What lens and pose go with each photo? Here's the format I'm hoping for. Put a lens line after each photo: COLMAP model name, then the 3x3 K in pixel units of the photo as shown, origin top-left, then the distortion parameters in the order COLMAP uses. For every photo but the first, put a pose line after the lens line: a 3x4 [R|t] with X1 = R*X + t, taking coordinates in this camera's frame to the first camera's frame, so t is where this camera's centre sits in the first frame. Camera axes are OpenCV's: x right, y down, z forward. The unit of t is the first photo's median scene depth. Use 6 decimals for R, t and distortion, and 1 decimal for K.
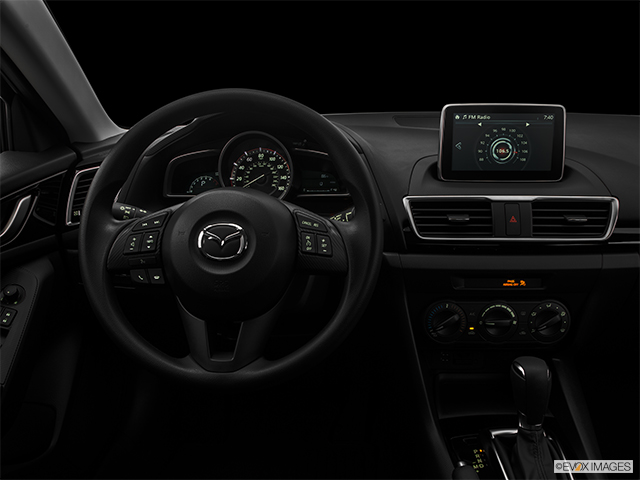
lens RADIAL K [[560.7, 0, 318.8], [0, 560.7, 240.5], [0, 0, 1]] dist [-0.058833, 0.023545]
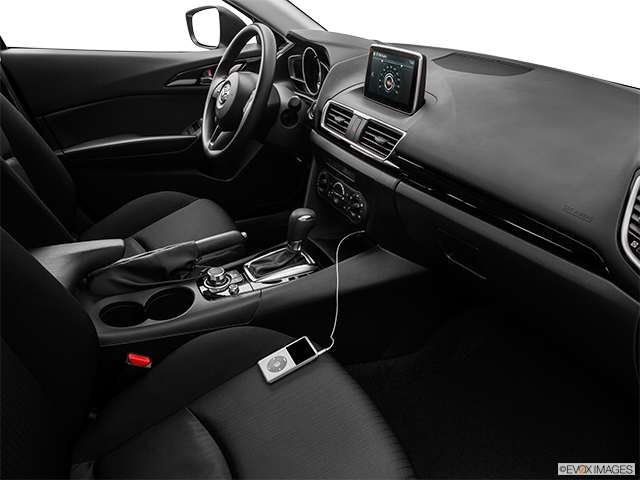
lens RADIAL K [[504.4, 0, 323.3], [0, 504.4, 239.3], [0, 0, 1]] dist [-0.105758, 0.047296]
pose [[0.452128, 0.416838, -0.788560, 1.441167], [-0.258927, 0.907349, 0.331172, -0.184861], [0.853544, 0.054448, 0.518168, 0.265519]]
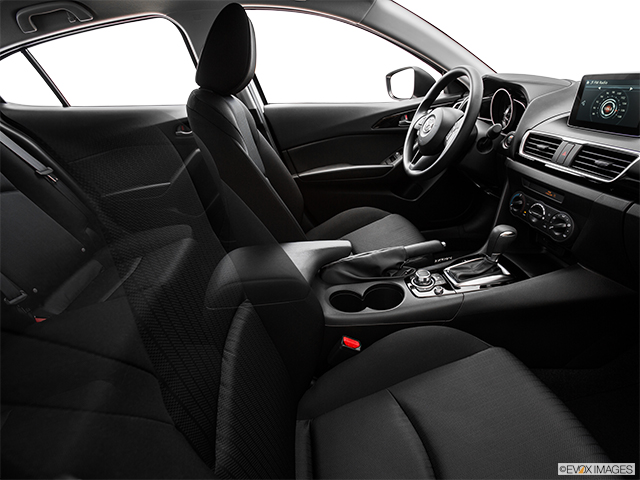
lens RADIAL K [[334.5, 0, 321.2], [0, 334.5, 236.7], [0, 0, 1]] dist [-0.031624, 0.008047]
pose [[0.118951, 0.423091, -0.898245, 1.173754], [-0.195027, 0.897001, 0.396679, -0.060327], [0.973558, 0.127997, 0.189213, 0.190413]]
